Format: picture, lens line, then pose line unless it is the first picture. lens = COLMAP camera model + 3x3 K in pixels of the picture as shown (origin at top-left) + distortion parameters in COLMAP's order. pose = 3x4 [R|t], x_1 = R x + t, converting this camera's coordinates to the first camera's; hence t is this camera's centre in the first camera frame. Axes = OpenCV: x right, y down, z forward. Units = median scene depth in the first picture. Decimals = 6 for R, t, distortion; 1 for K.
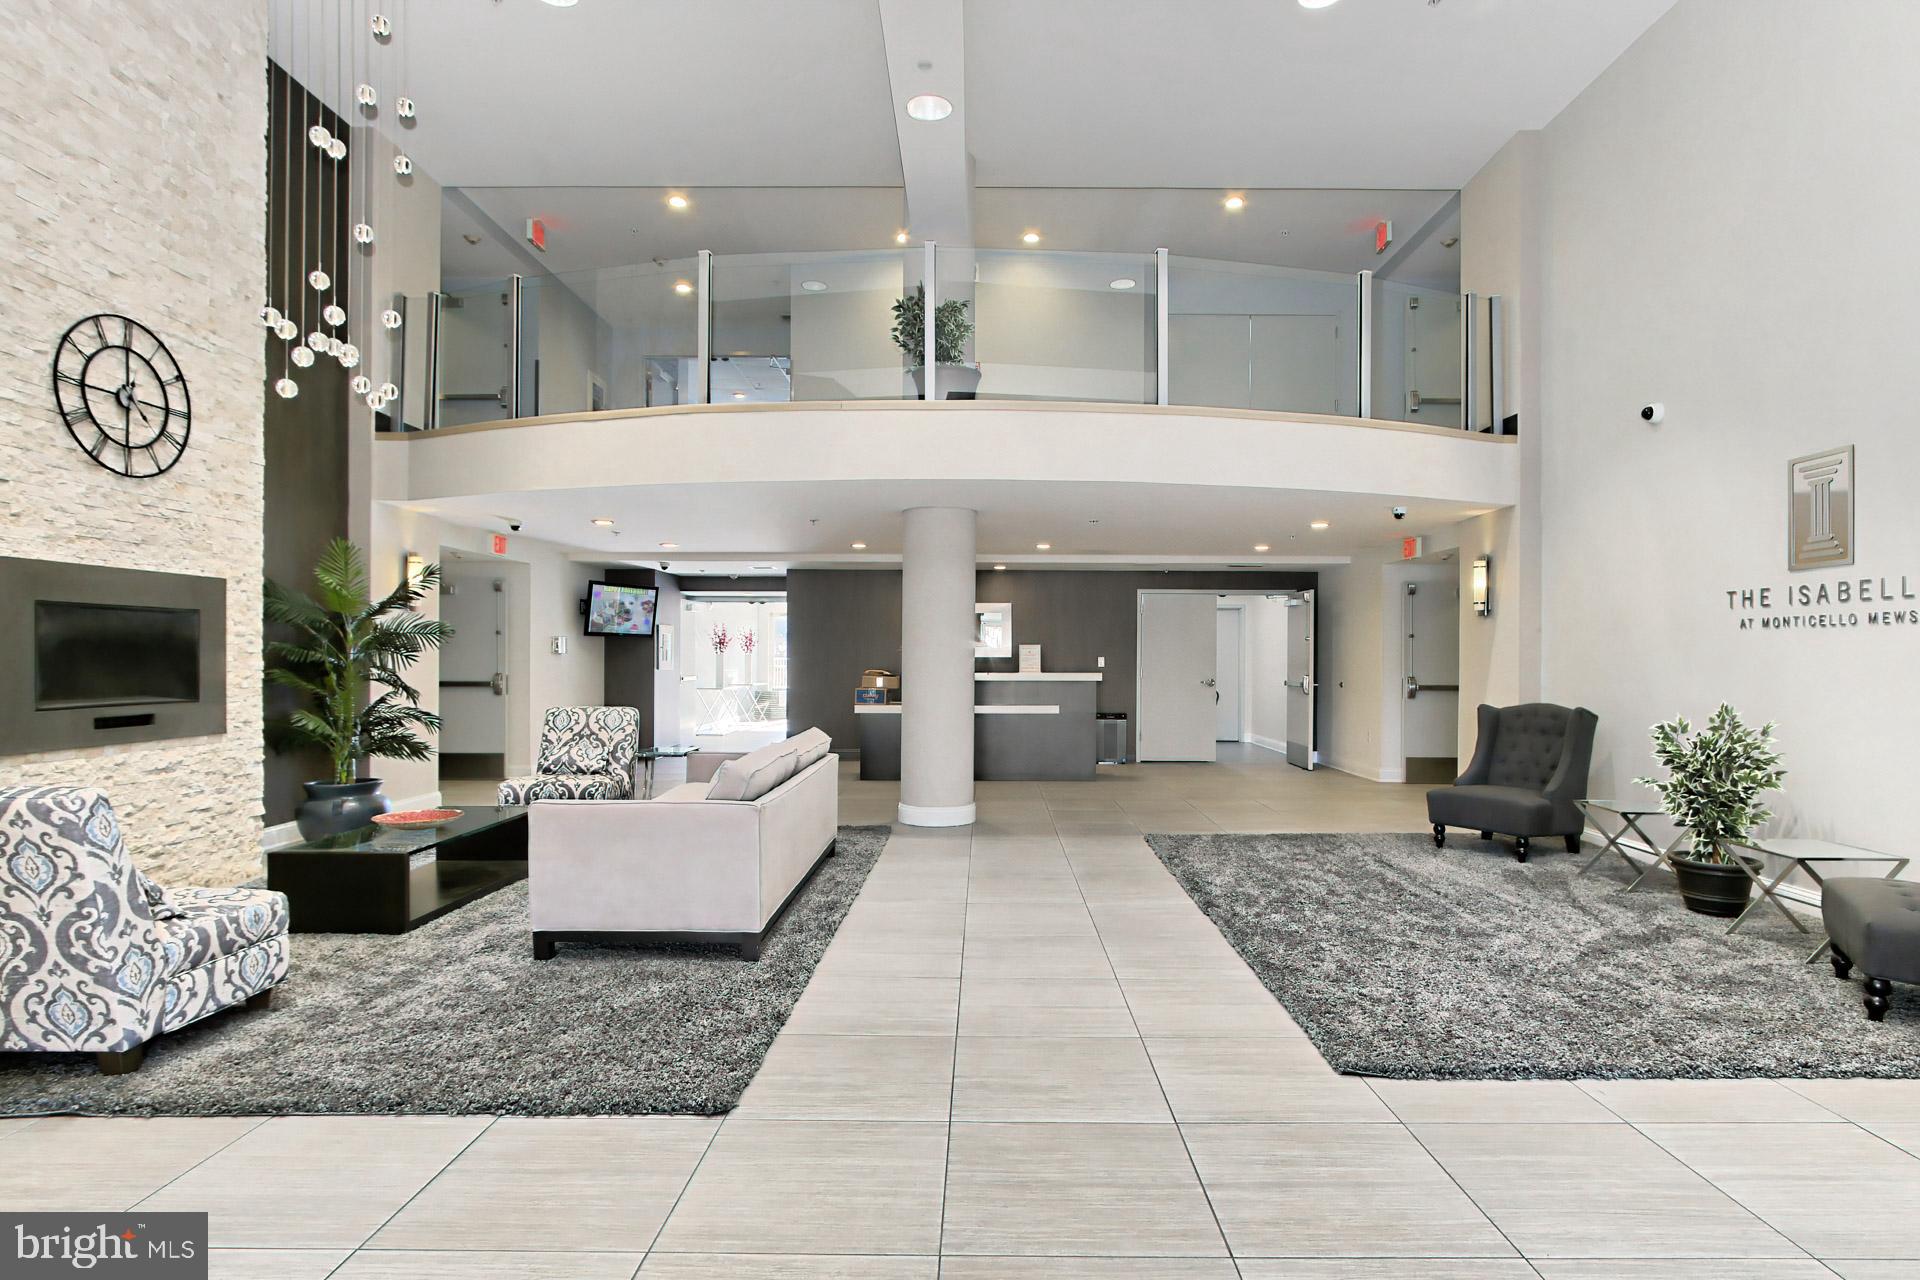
lens RADIAL K [[1015.4, 0, 958.2], [0, 1015.4, 647.1], [0, 0, 1]] dist [-0.001536, -0.000666]
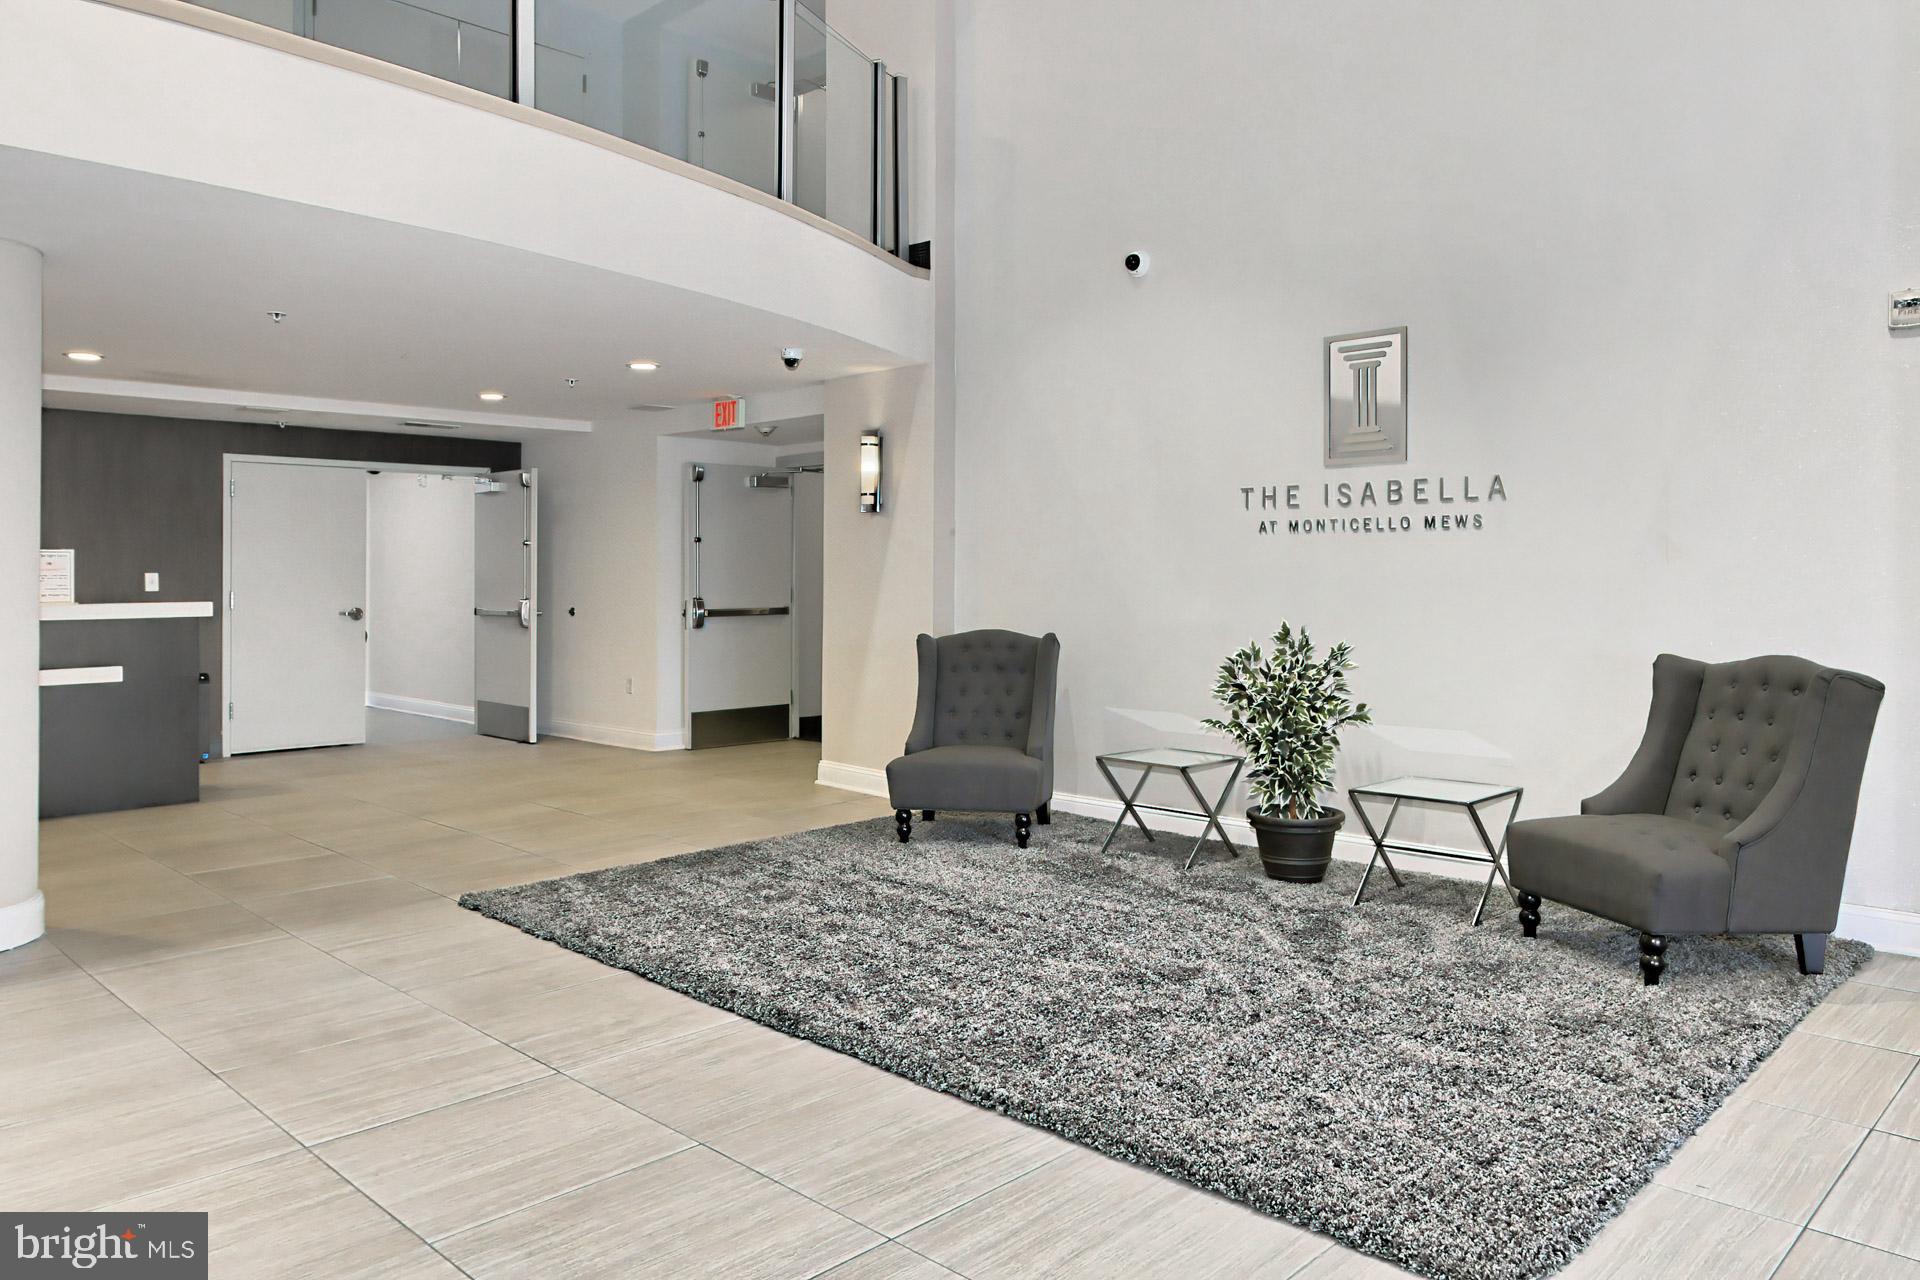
lens RADIAL K [[1359.3, 0, 974.2], [0, 1359.3, 570.8], [0, 0, 1]] dist [-0.007792, 0.005949]
pose [[0.679137, -0.004421, 0.733998, -0.221472], [-0.001840, 0.999968, 0.007725, 0.005152], [-0.734009, -0.006597, 0.679107, 0.420865]]
